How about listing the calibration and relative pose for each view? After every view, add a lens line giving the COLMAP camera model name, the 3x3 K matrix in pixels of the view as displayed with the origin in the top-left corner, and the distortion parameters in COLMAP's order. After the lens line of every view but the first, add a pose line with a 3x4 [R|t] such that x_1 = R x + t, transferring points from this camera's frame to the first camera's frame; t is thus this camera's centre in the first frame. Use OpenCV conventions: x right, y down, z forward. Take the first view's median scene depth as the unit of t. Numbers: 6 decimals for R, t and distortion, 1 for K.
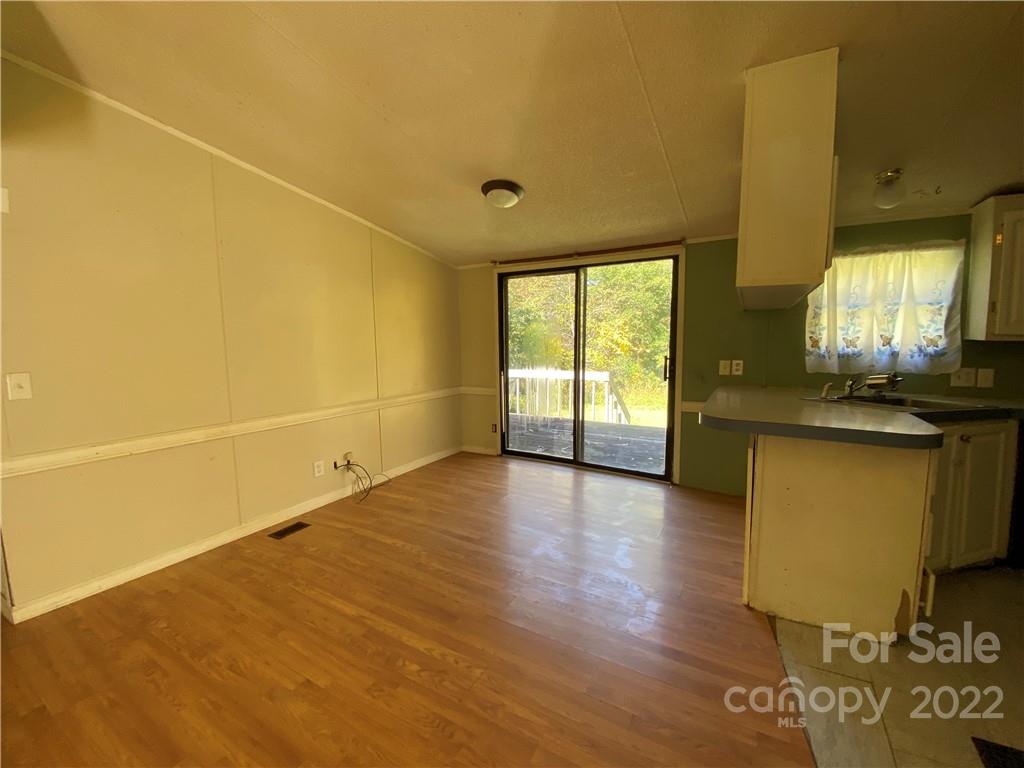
lens RADIAL K [[416.8, 0, 512.0], [0, 416.8, 384.0], [0, 0, 1]] dist [0.023752, -0.022199]
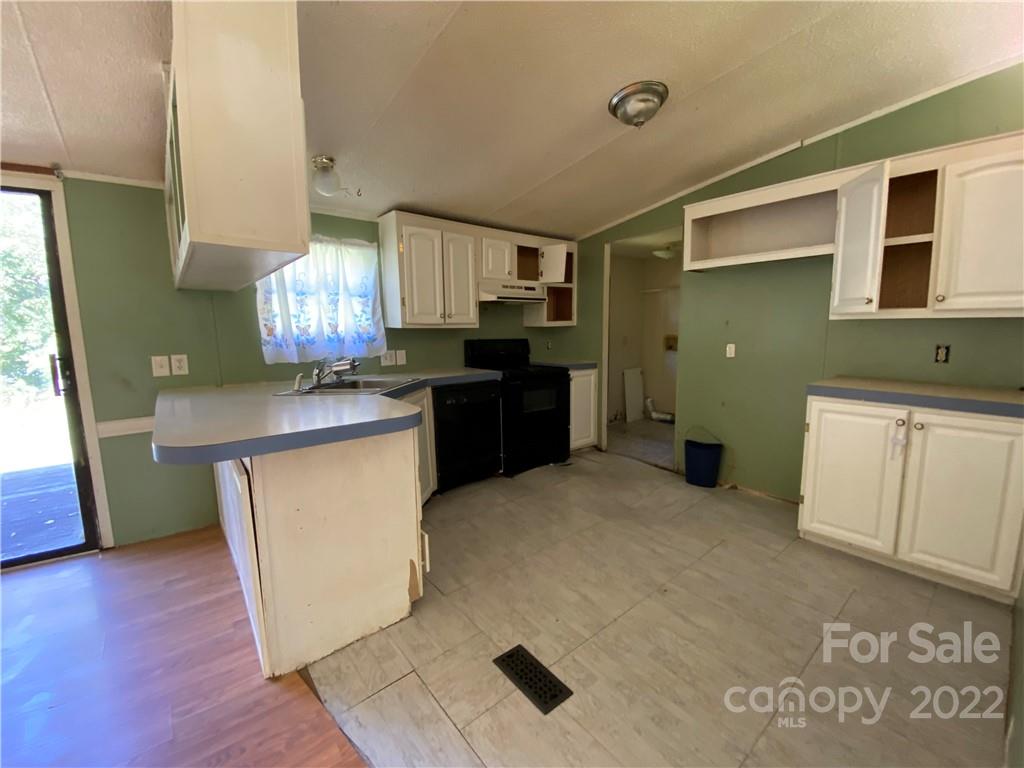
lens RADIAL K [[416.8, 0, 512.0], [0, 416.8, 384.0], [0, 0, 1]] dist [0.023752, -0.022199]
pose [[0.359166, -0.120931, 0.925406, 0.058506], [0.101727, 0.990734, 0.089986, -0.013887], [-0.927713, 0.061818, 0.368140, 0.204697]]
